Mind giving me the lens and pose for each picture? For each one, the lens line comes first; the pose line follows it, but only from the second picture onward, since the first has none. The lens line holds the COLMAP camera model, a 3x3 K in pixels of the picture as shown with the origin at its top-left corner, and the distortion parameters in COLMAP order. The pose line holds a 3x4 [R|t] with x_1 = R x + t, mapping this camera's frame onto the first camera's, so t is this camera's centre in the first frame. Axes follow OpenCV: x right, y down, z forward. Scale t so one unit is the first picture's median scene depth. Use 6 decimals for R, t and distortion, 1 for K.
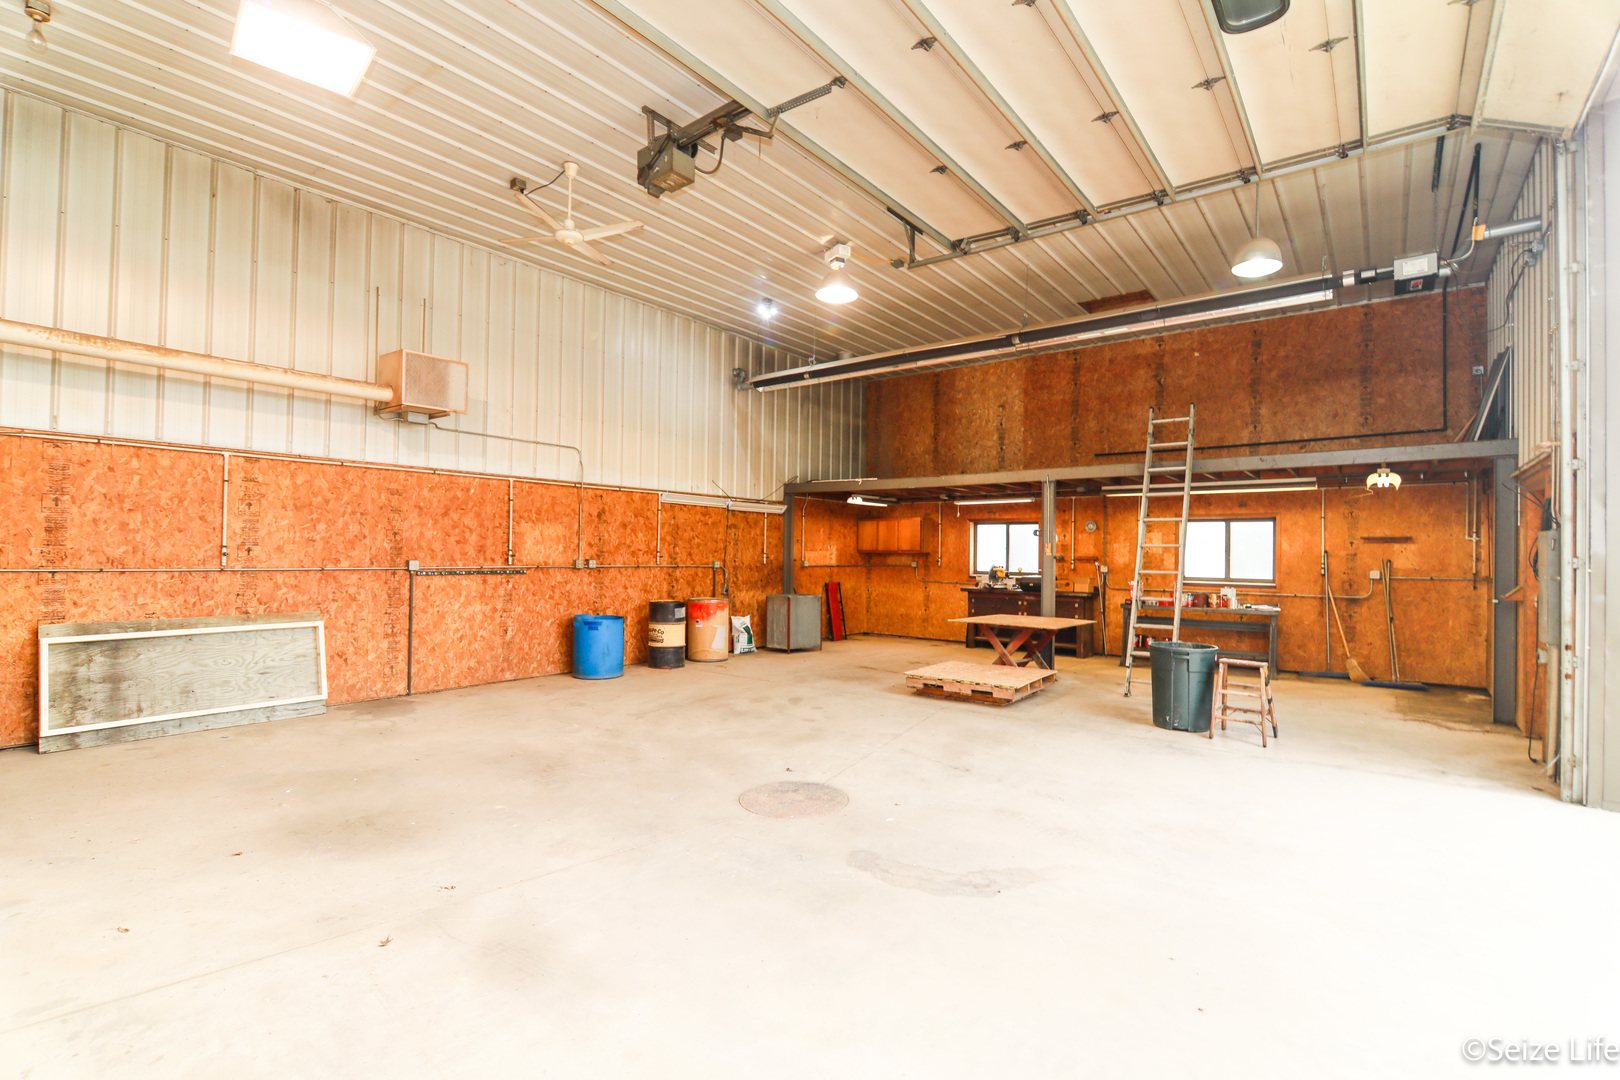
lens RADIAL K [[741.6, 0, 799.3], [0, 741.6, 545.1], [0, 0, 1]] dist [-0.019443, 0.000838]
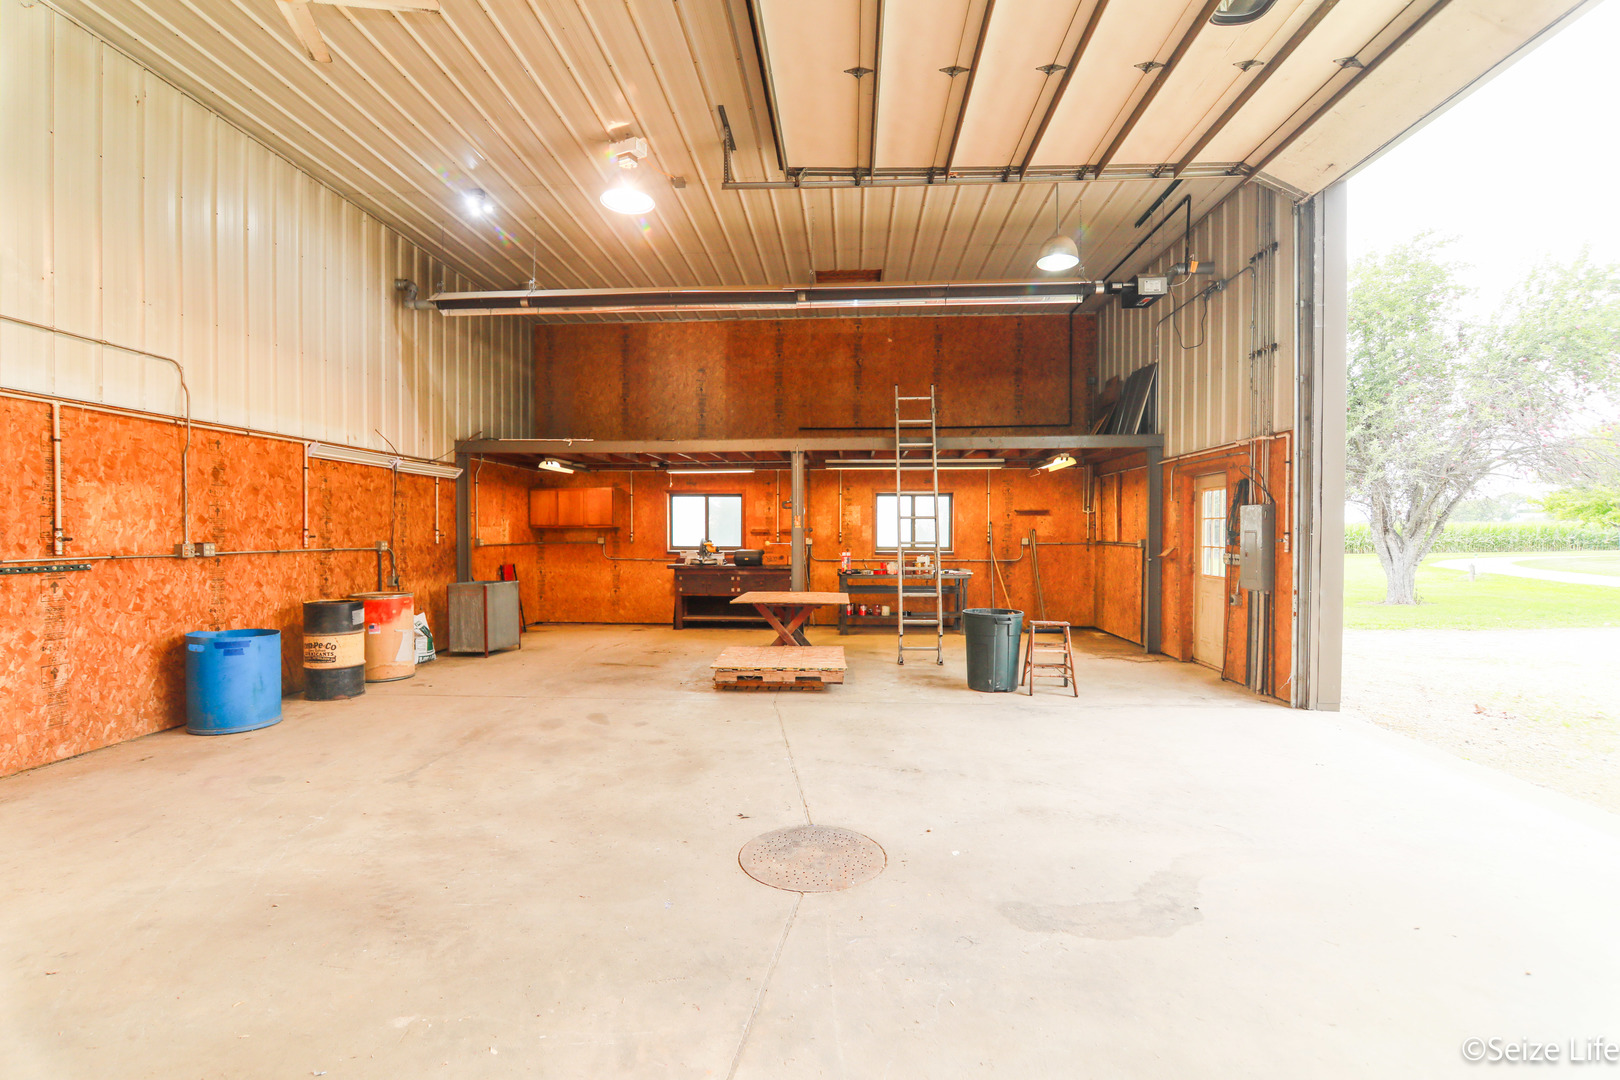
lens RADIAL K [[741.6, 0, 800.6], [0, 741.6, 545.5], [0, 0, 1]] dist [-0.019443, 0.000838]
pose [[0.822010, -0.024156, 0.568960, -0.221980], [0.004277, 0.999334, 0.036248, 0.001335], [-0.569457, -0.027362, 0.821566, 0.205893]]
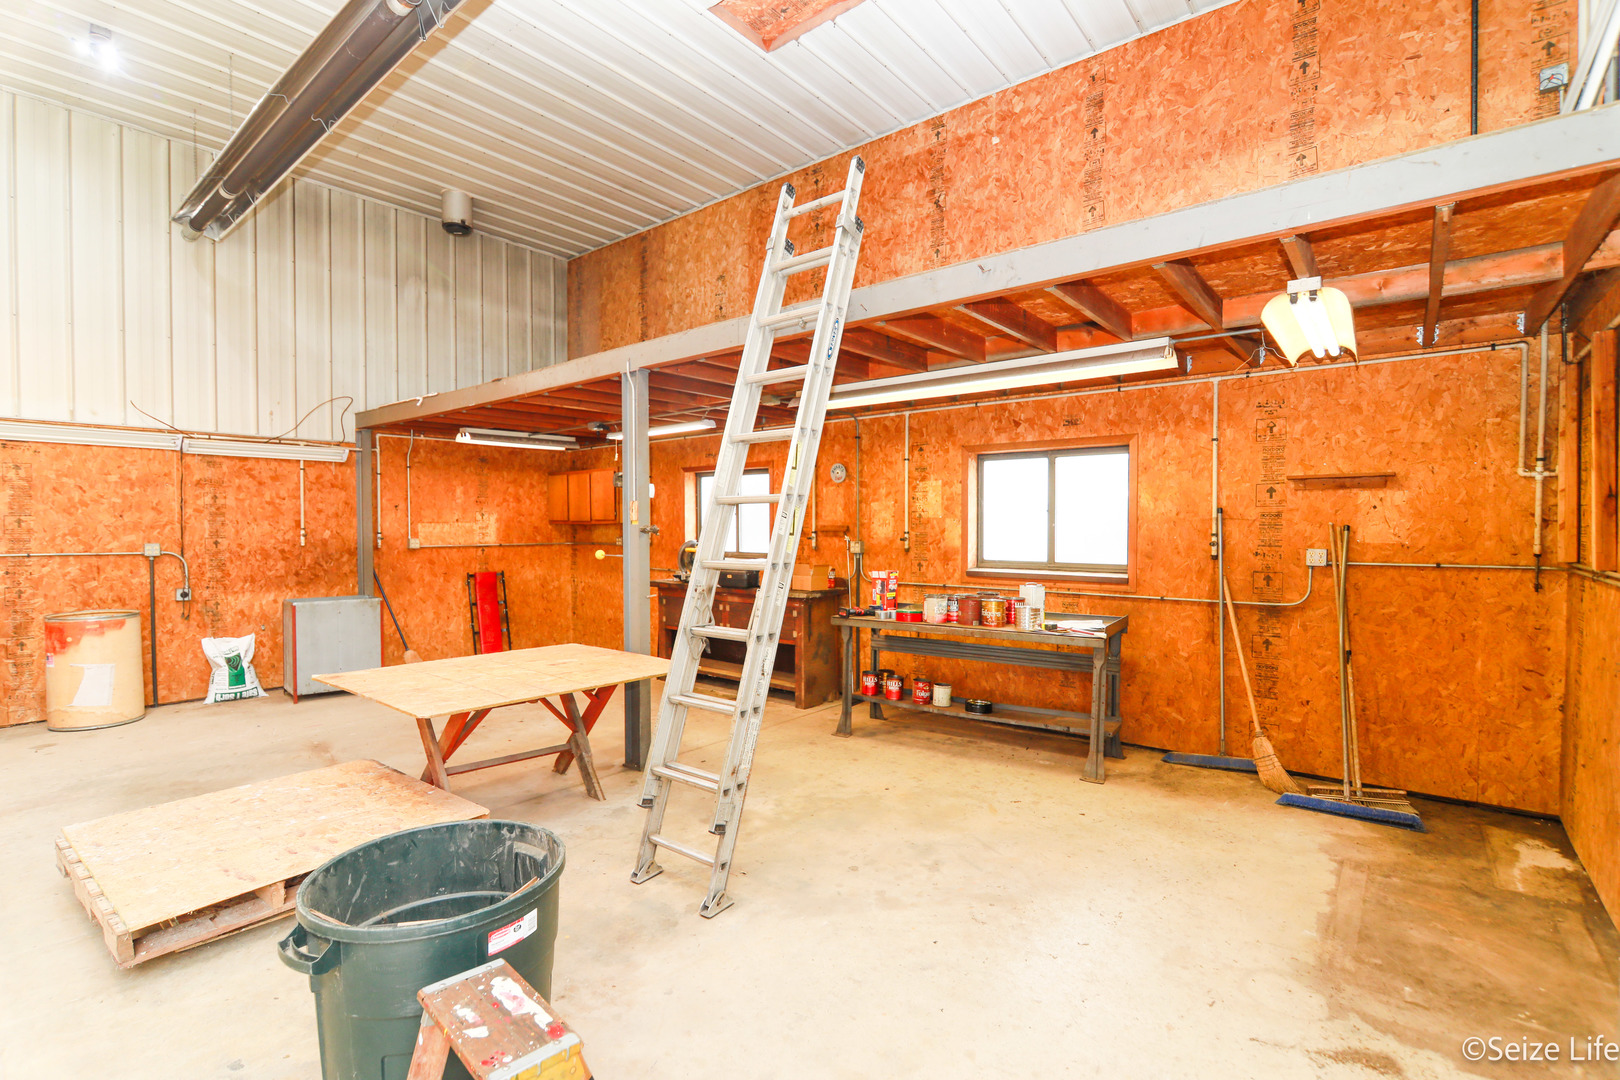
lens RADIAL K [[741.6, 0, 801.5], [0, 741.6, 544.2], [0, 0, 1]] dist [-0.019443, 0.000838]
pose [[0.999781, -0.014443, -0.015149, 0.470170], [0.015009, 0.999169, 0.037891, 0.009519], [0.014589, -0.038110, 0.999167, 0.534153]]
